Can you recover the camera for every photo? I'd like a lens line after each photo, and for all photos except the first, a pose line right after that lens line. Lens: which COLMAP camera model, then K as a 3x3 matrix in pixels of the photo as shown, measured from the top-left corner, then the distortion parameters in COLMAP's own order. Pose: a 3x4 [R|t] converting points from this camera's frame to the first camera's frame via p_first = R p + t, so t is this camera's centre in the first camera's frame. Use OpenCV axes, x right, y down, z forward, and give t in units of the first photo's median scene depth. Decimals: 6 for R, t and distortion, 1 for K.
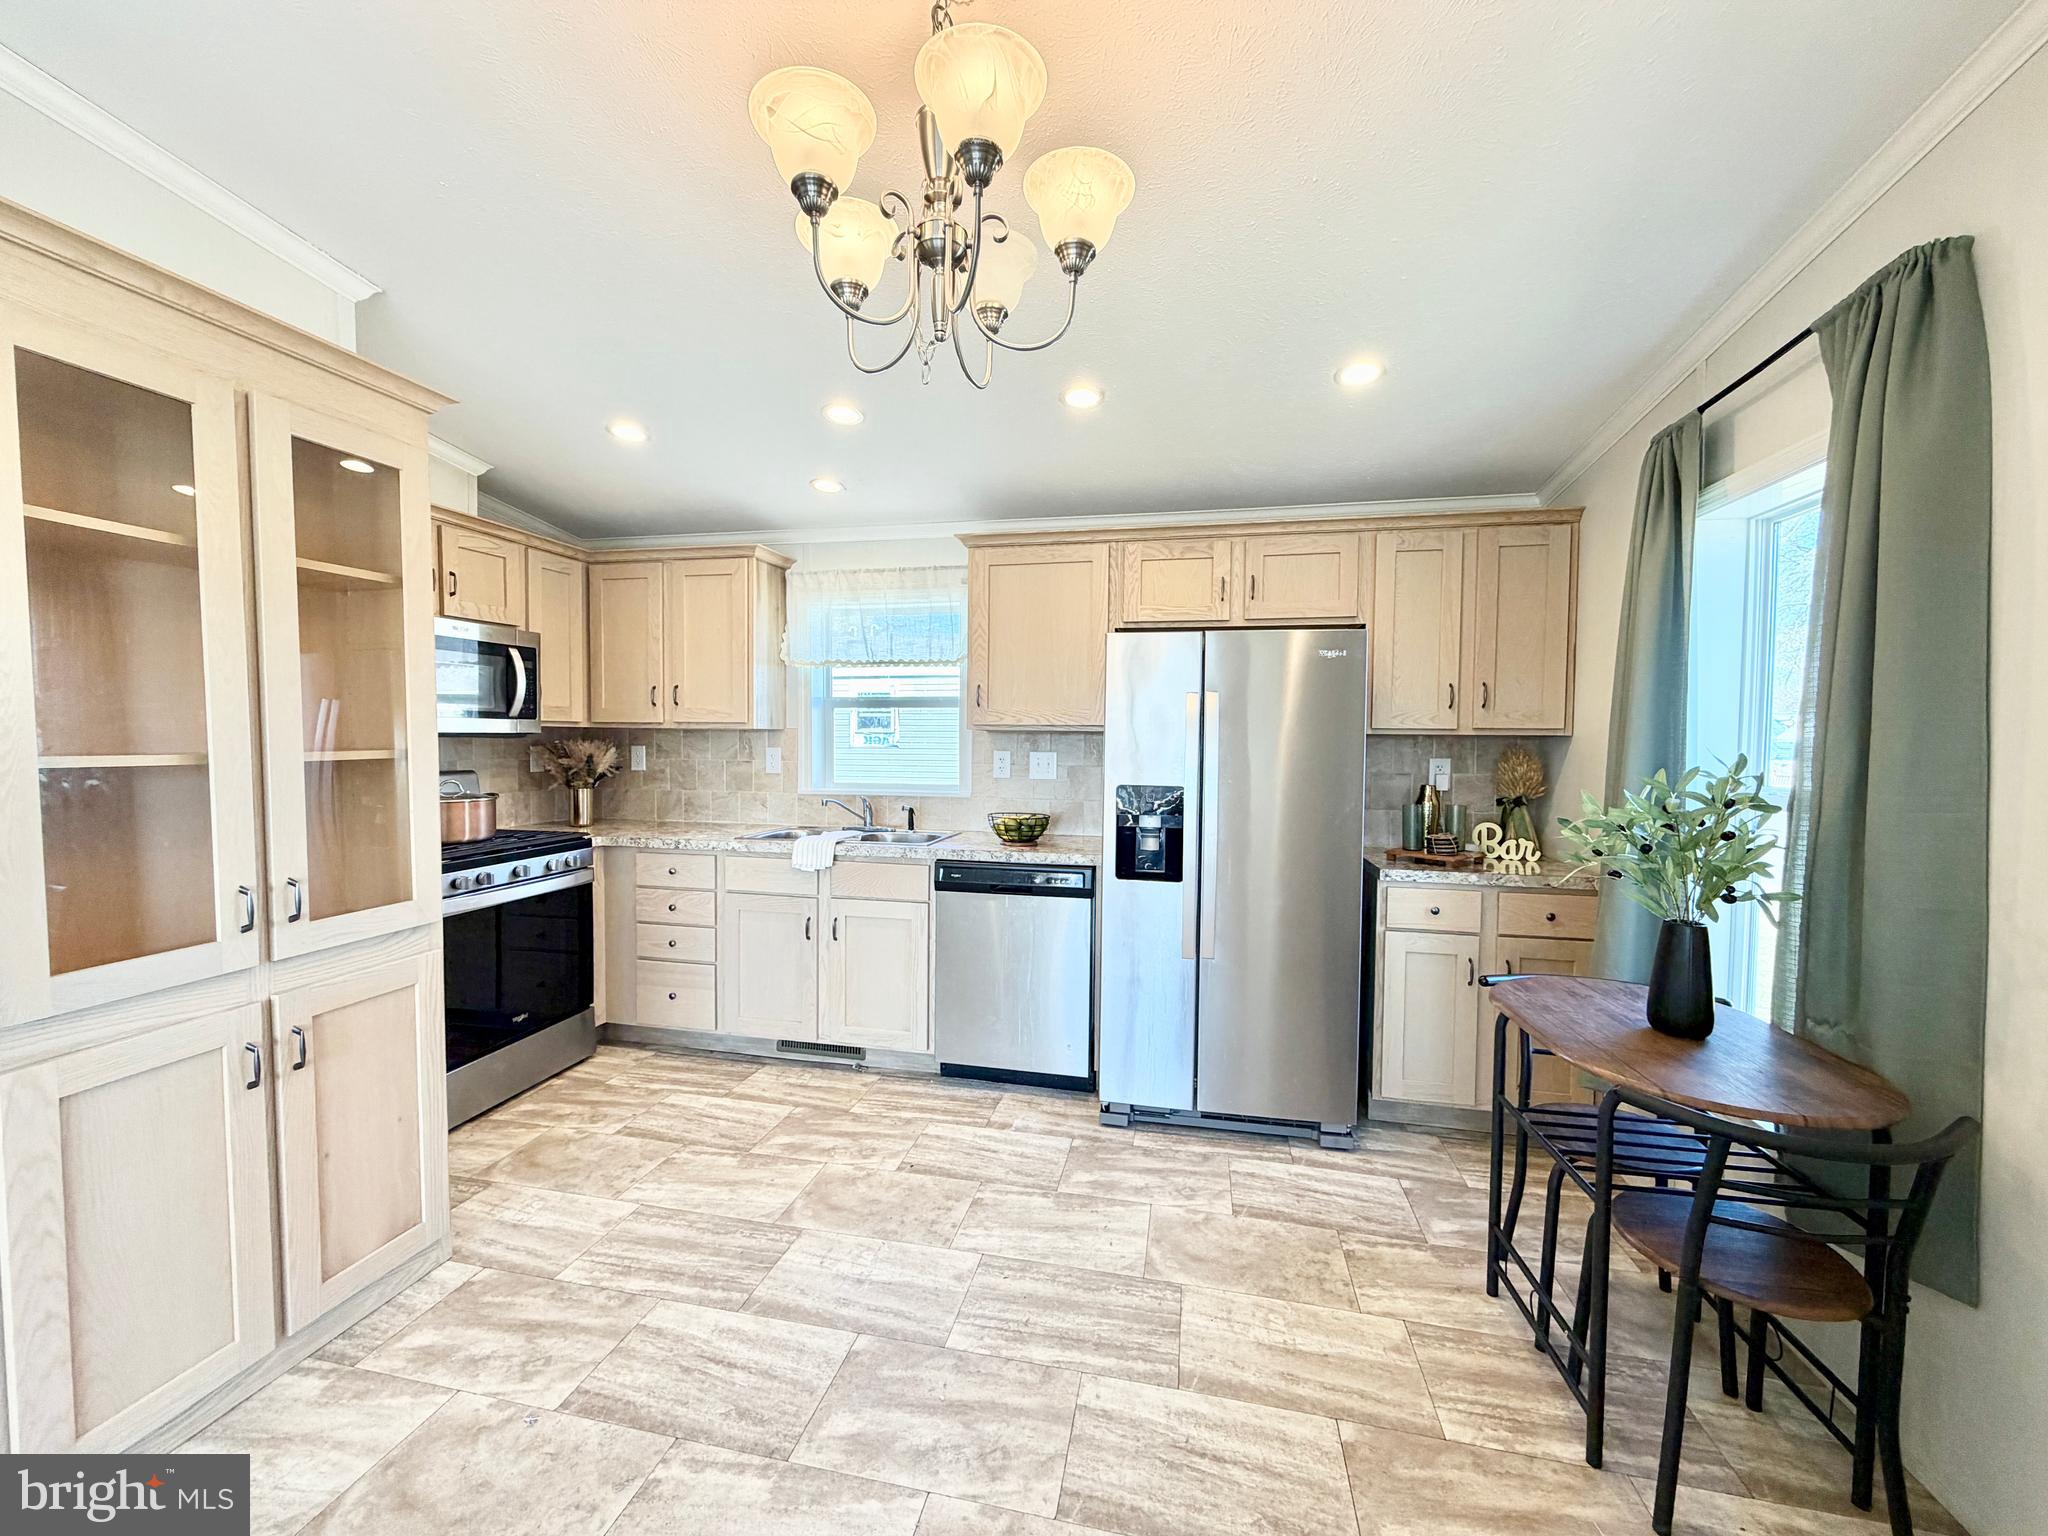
lens RADIAL K [[815.7, 0, 1016.4], [0, 815.7, 766.6], [0, 0, 1]] dist [0.000165, -0.000044]
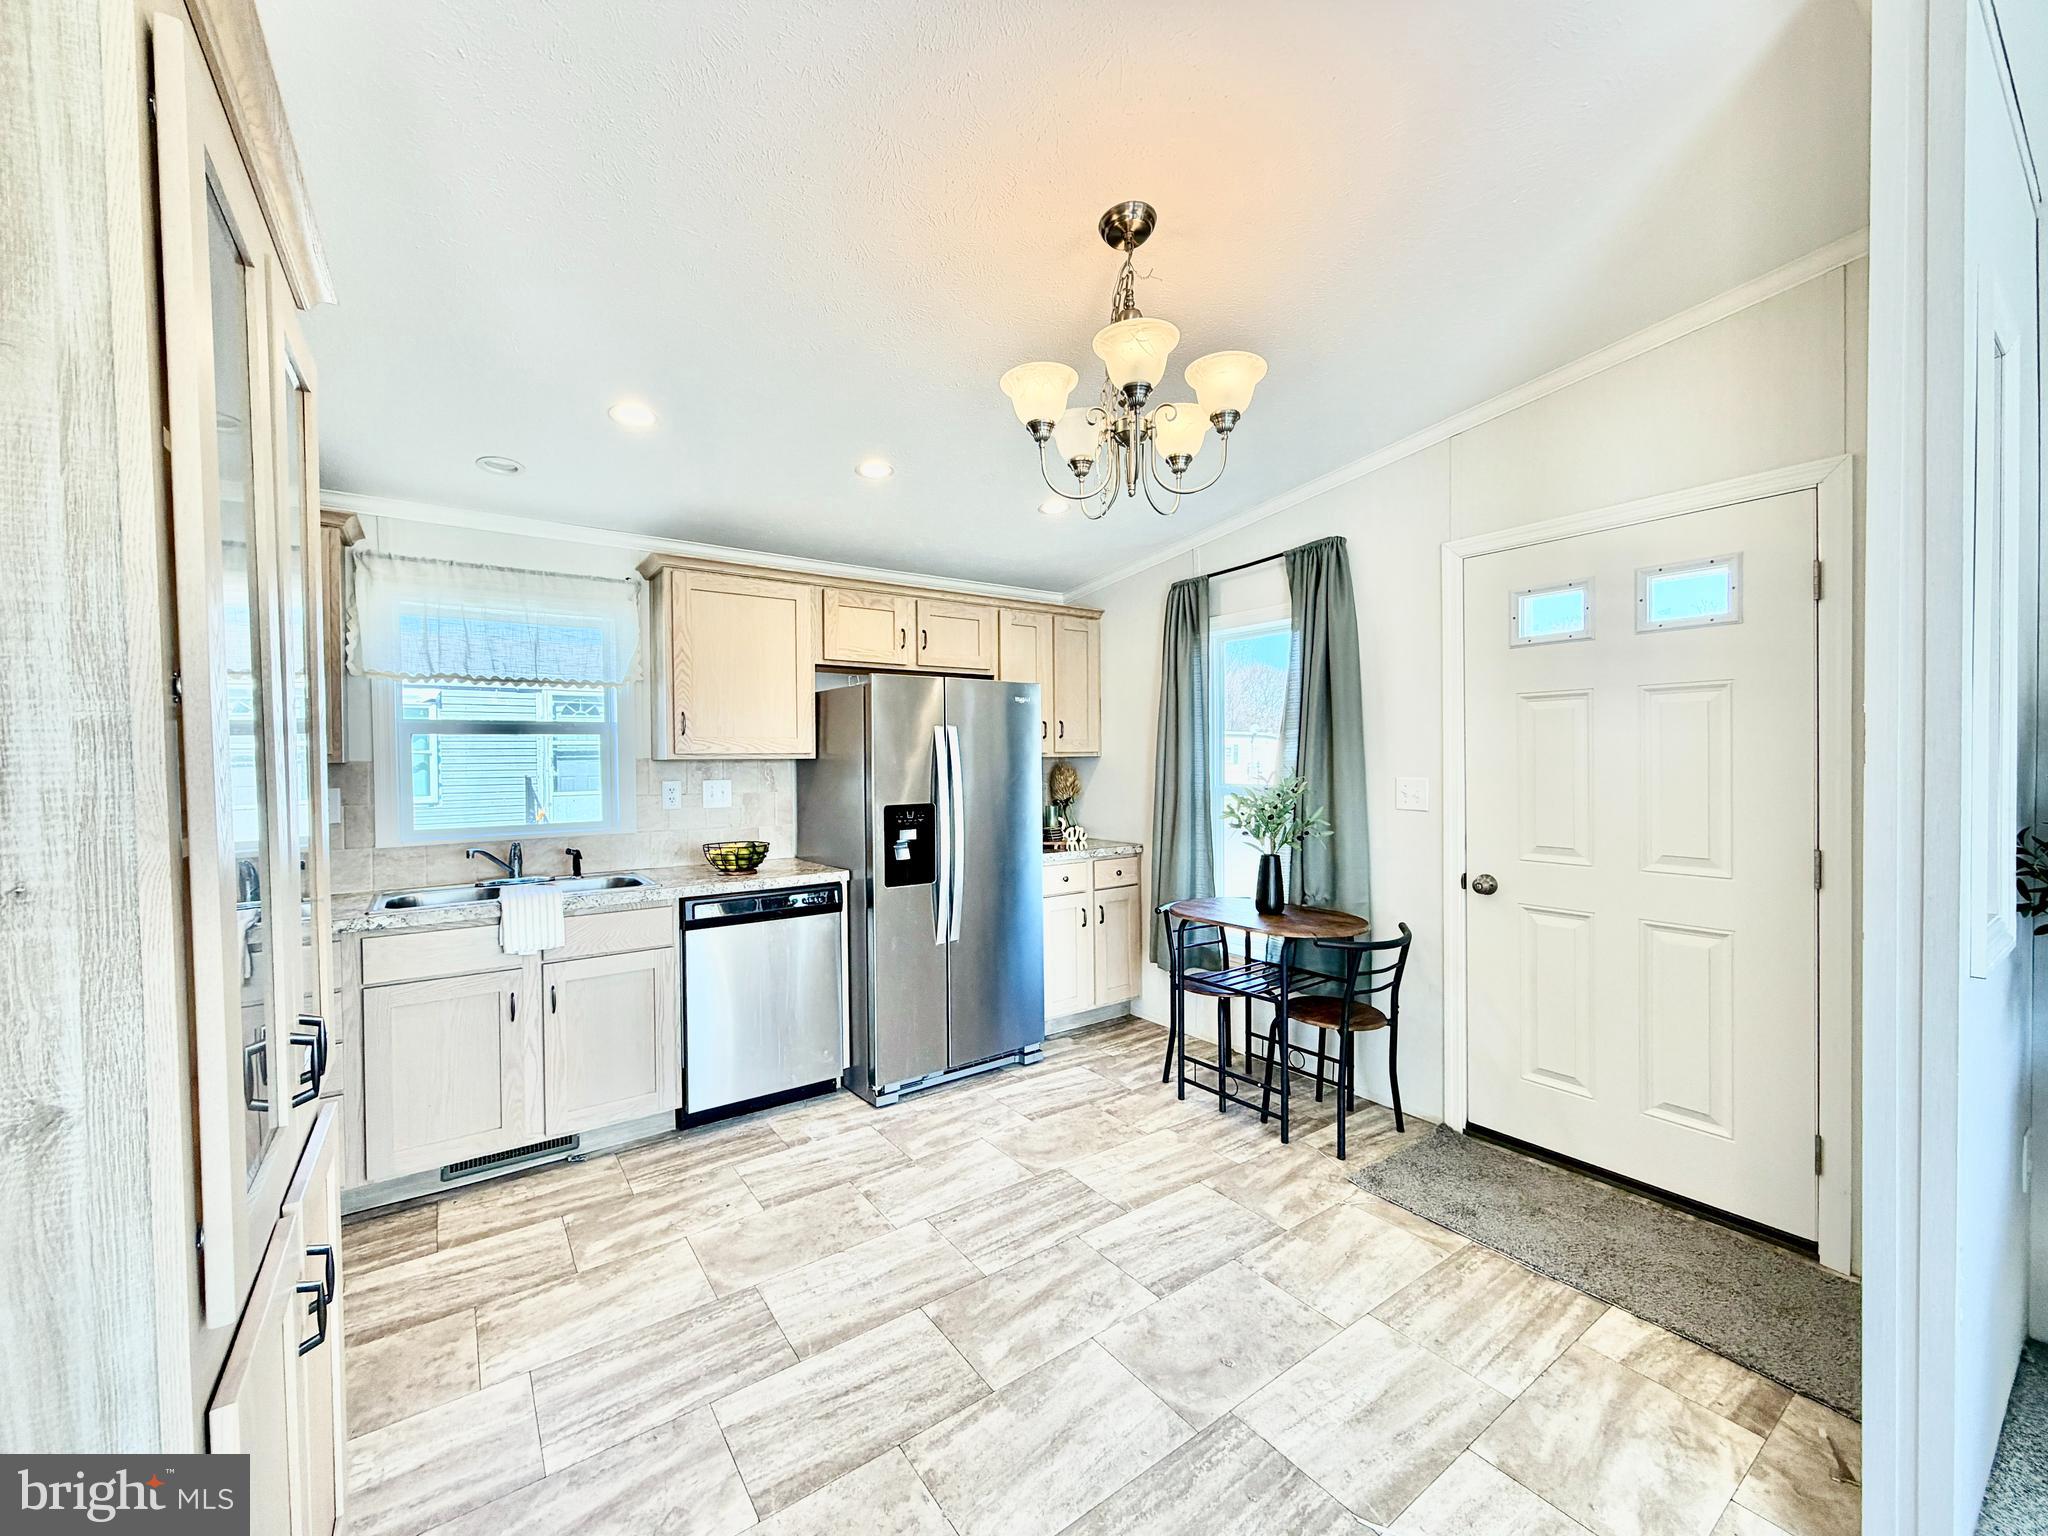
lens RADIAL K [[815.7, 0, 1016.4], [0, 815.7, 766.6], [0, 0, 1]] dist [0.000165, -0.000044]
pose [[0.670510, -0.024395, 0.741499, -0.540246], [0.041565, 0.999125, -0.004714, -0.017288], [-0.740735, 0.033981, 0.670937, 0.079757]]
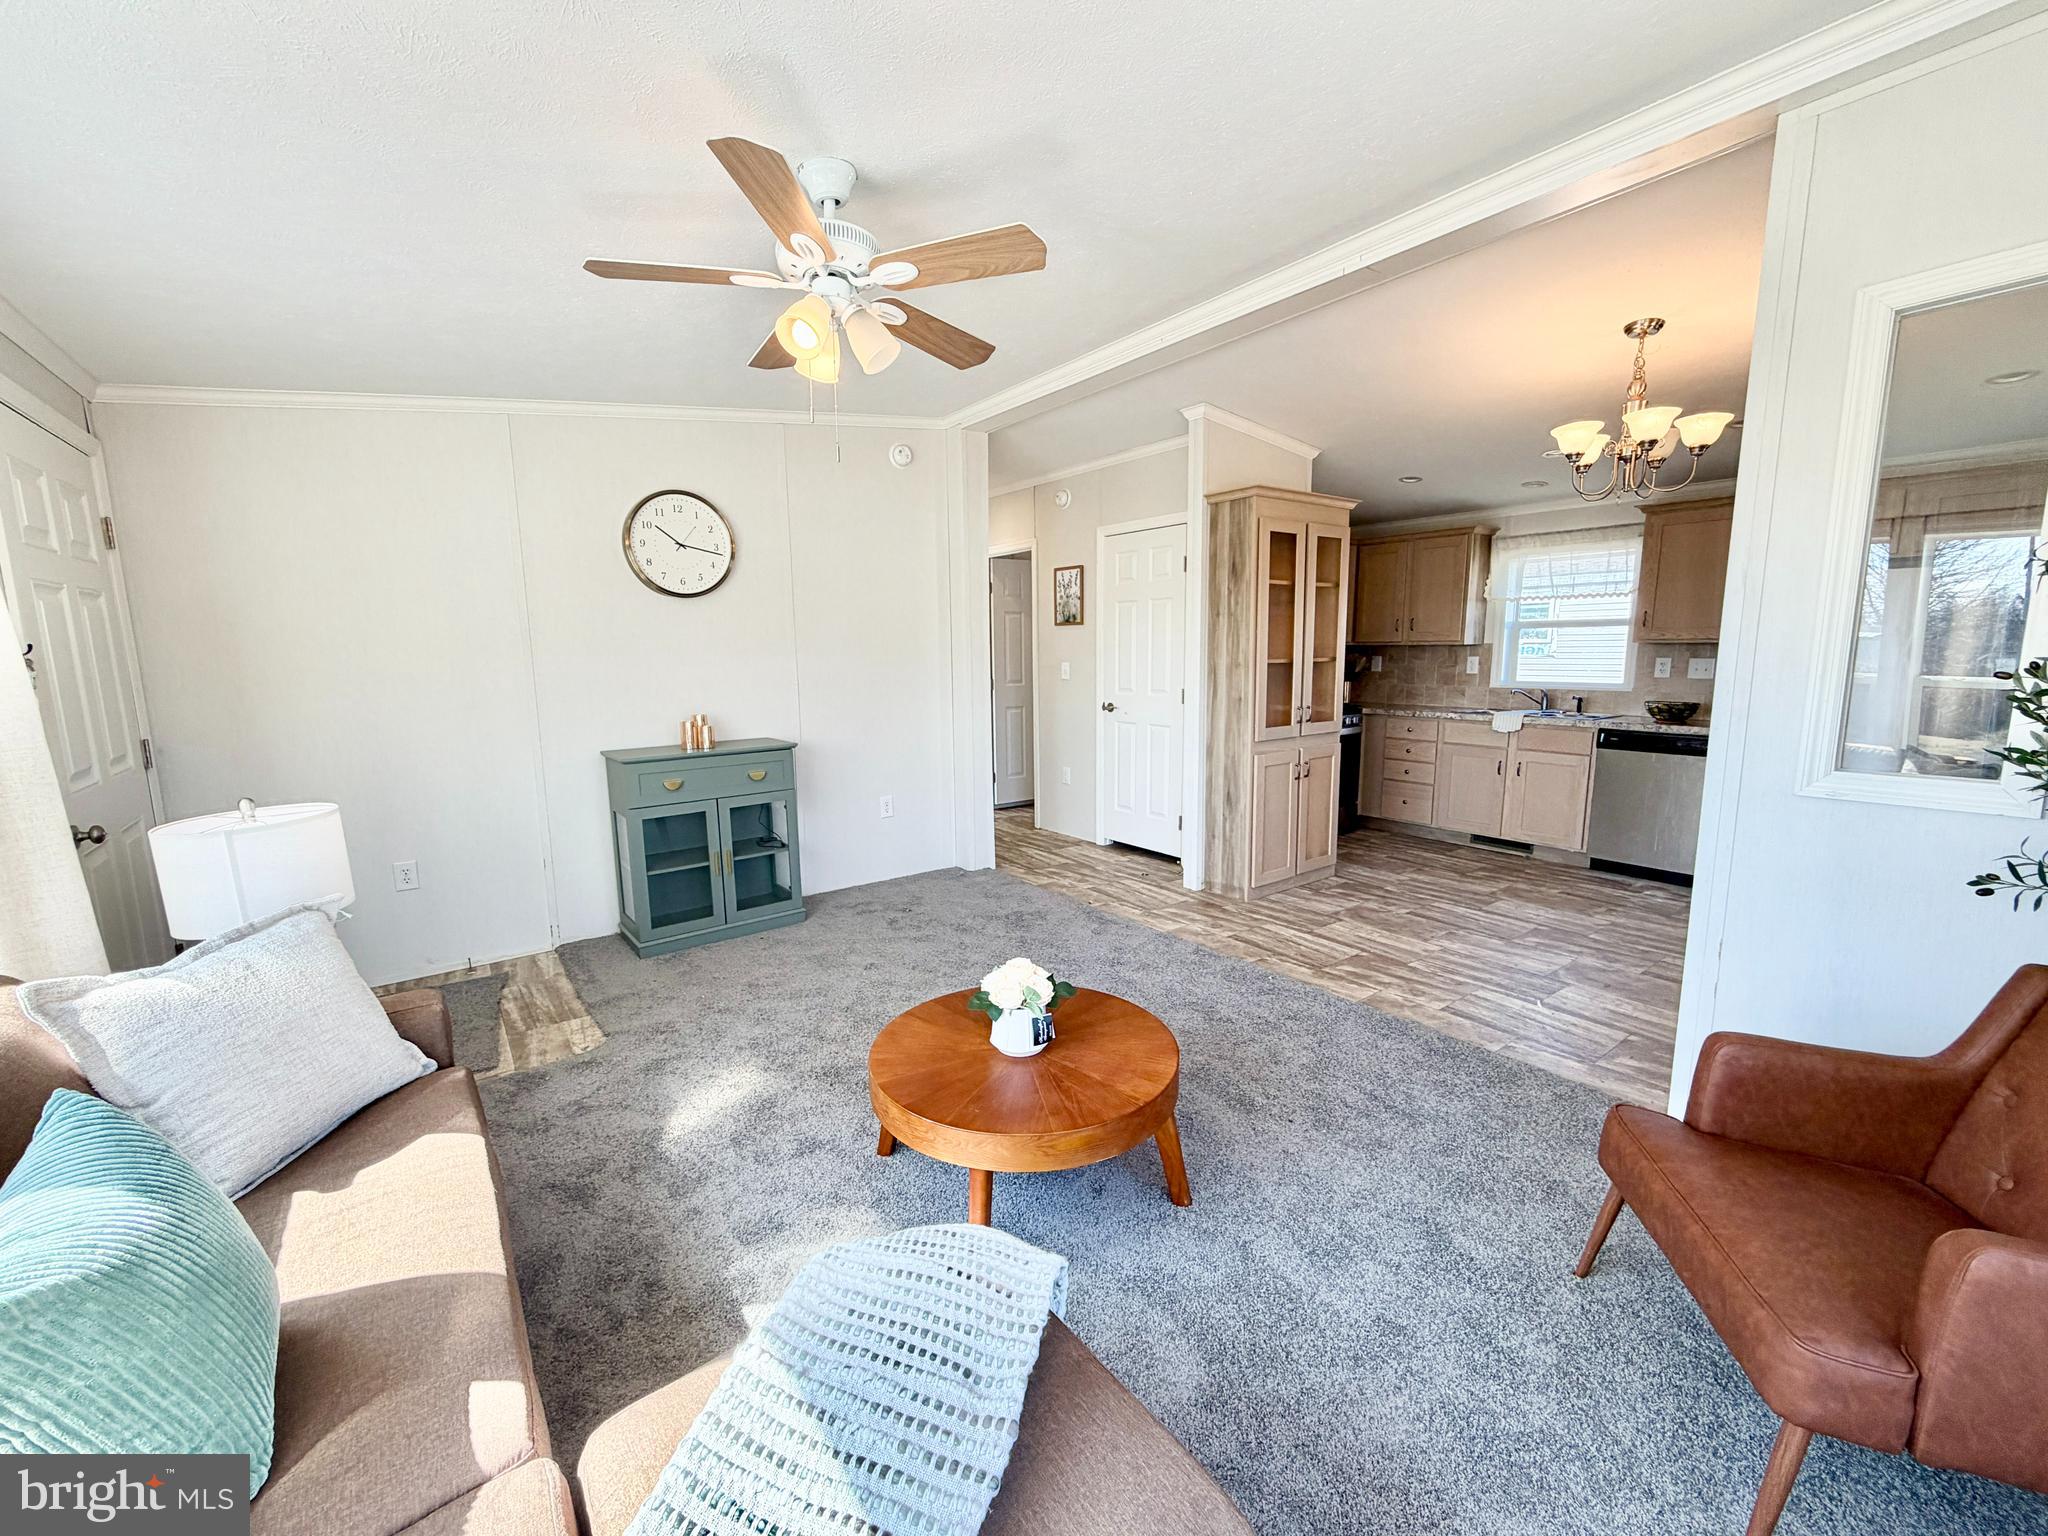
lens RADIAL K [[815.7, 0, 1016.4], [0, 815.7, 766.6], [0, 0, 1]] dist [0.000165, -0.000044]
pose [[0.755448, 0.080966, -0.650186, 0.079779], [-0.010901, 0.993751, 0.111084, 0.026490], [0.655117, -0.076830, 0.751610, -0.907989]]
